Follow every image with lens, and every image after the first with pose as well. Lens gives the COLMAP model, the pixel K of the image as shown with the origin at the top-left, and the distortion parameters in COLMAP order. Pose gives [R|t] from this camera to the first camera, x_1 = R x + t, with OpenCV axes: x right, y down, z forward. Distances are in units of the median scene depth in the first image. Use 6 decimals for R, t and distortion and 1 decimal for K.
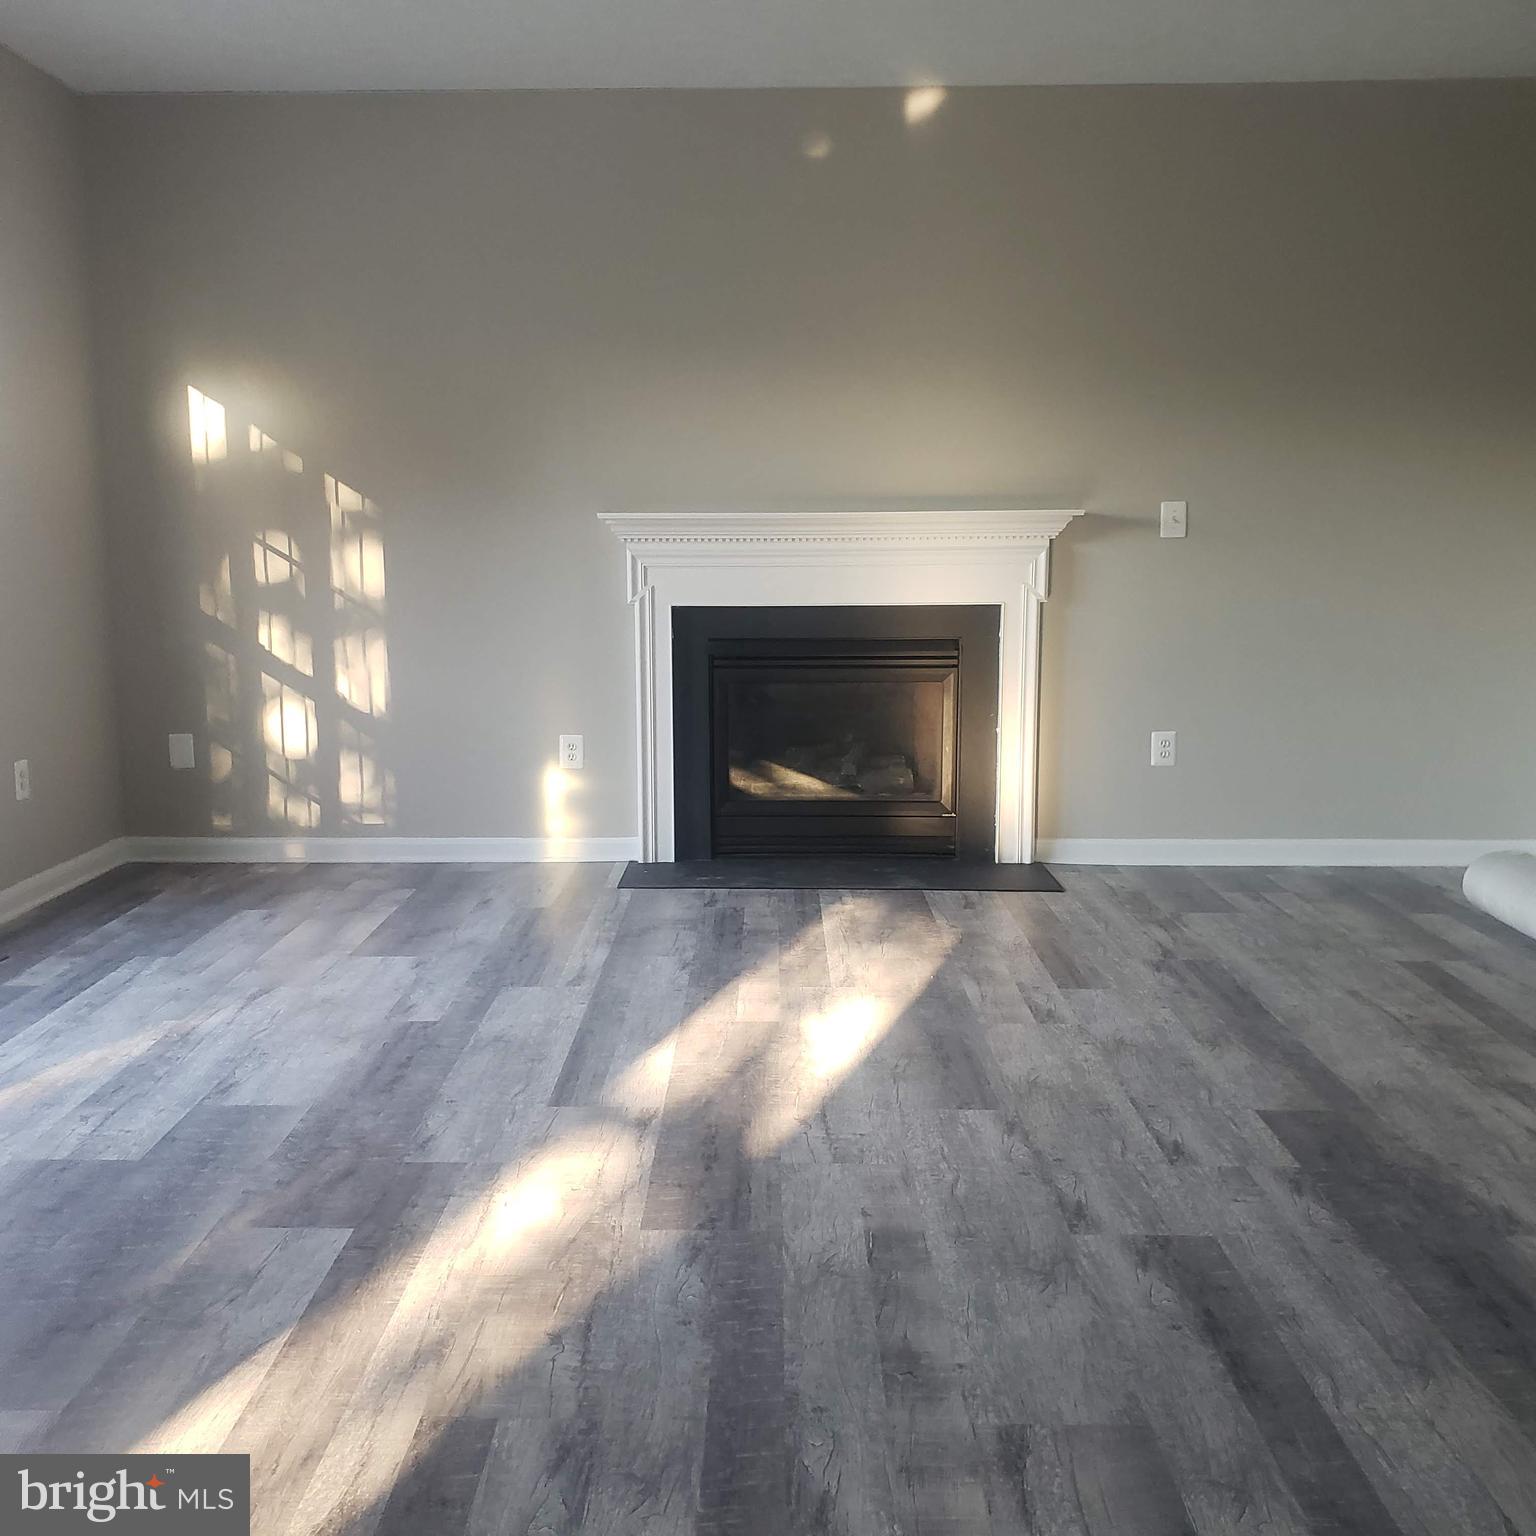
lens RADIAL K [[1577.0, 0, 773.1], [0, 1577.0, 783.7], [0, 0, 1]] dist [0.168535, -0.464180]
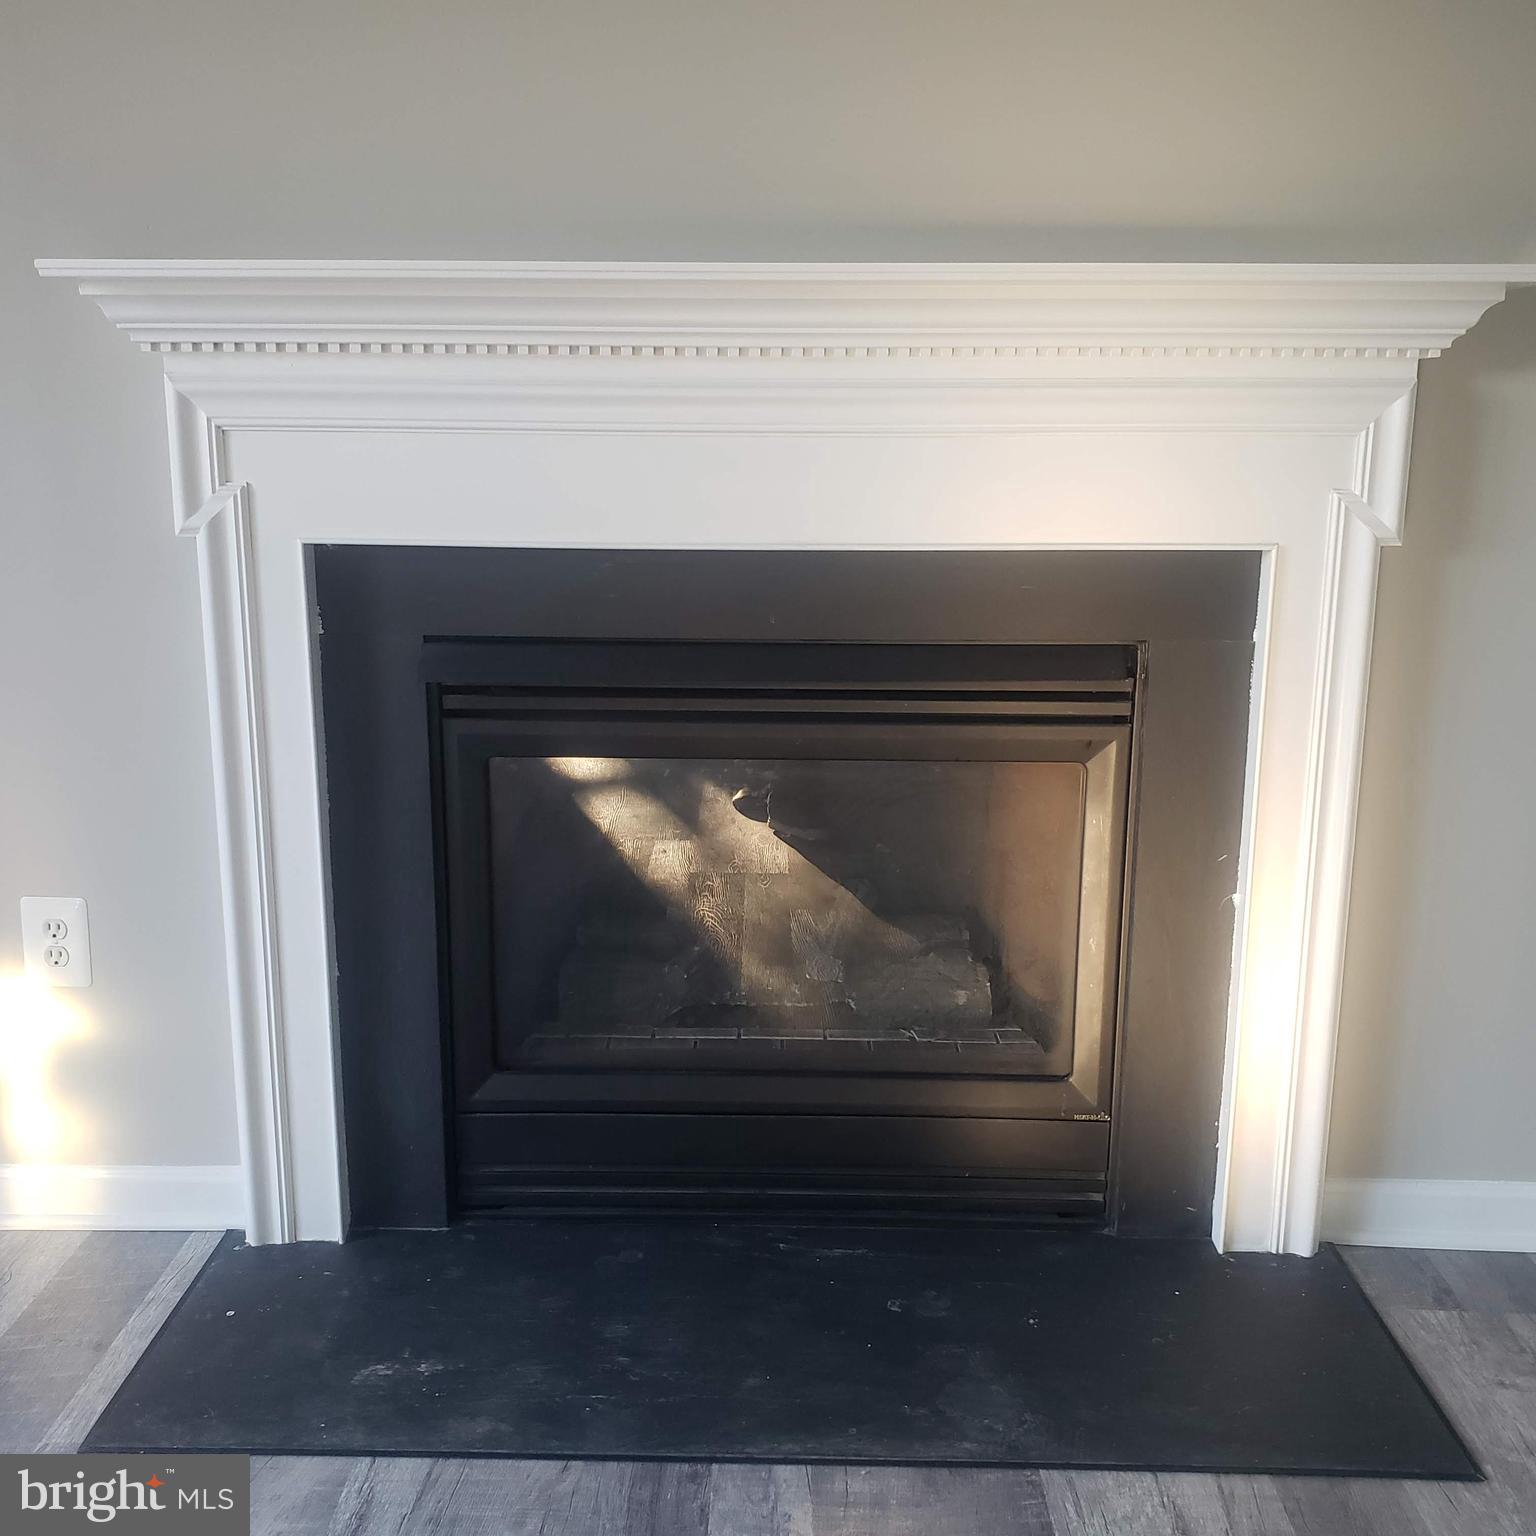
lens RADIAL K [[1577.0, 0, 773.1], [0, 1577.0, 783.7], [0, 0, 1]] dist [0.168535, -0.464180]
pose [[0.999858, 0.013177, -0.010508, 0.040338], [-0.012013, 0.994502, 0.104026, -0.096330], [0.011821, -0.103885, 0.994519, 0.640712]]
